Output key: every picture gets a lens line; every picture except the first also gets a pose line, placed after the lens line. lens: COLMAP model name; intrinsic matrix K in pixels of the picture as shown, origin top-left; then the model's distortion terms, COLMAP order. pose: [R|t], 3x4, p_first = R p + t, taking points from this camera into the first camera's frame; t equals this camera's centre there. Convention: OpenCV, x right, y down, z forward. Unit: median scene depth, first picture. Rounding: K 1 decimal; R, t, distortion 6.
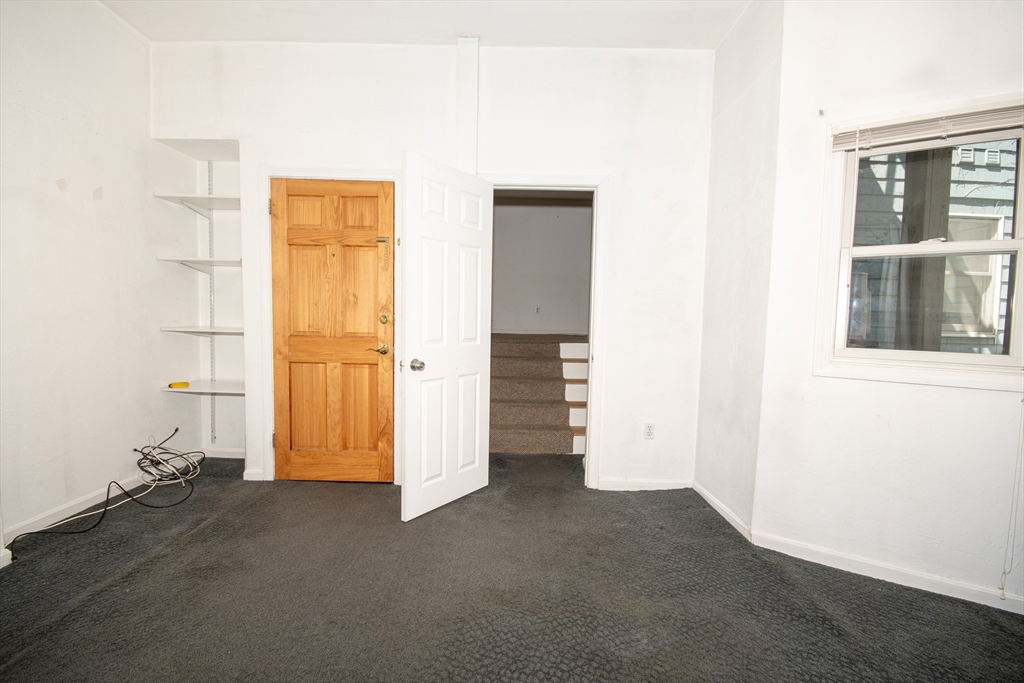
lens RADIAL K [[446.7, 0, 512.0], [0, 446.7, 341.5], [0, 0, 1]] dist [0.000138, -0.010313]
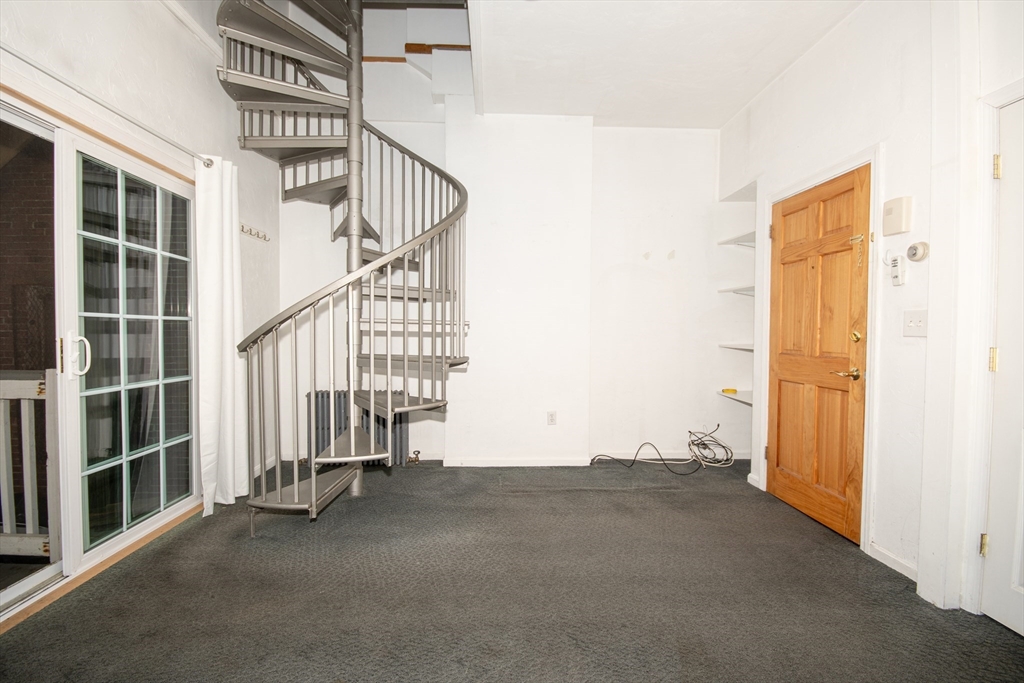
lens RADIAL K [[446.7, 0, 512.0], [0, 446.7, 341.5], [0, 0, 1]] dist [0.000138, -0.010313]
pose [[0.040241, 0.001876, -0.999188, 0.489897], [-0.054321, 0.998523, -0.000313, -0.006963], [0.997712, 0.054290, 0.040283, 0.348852]]
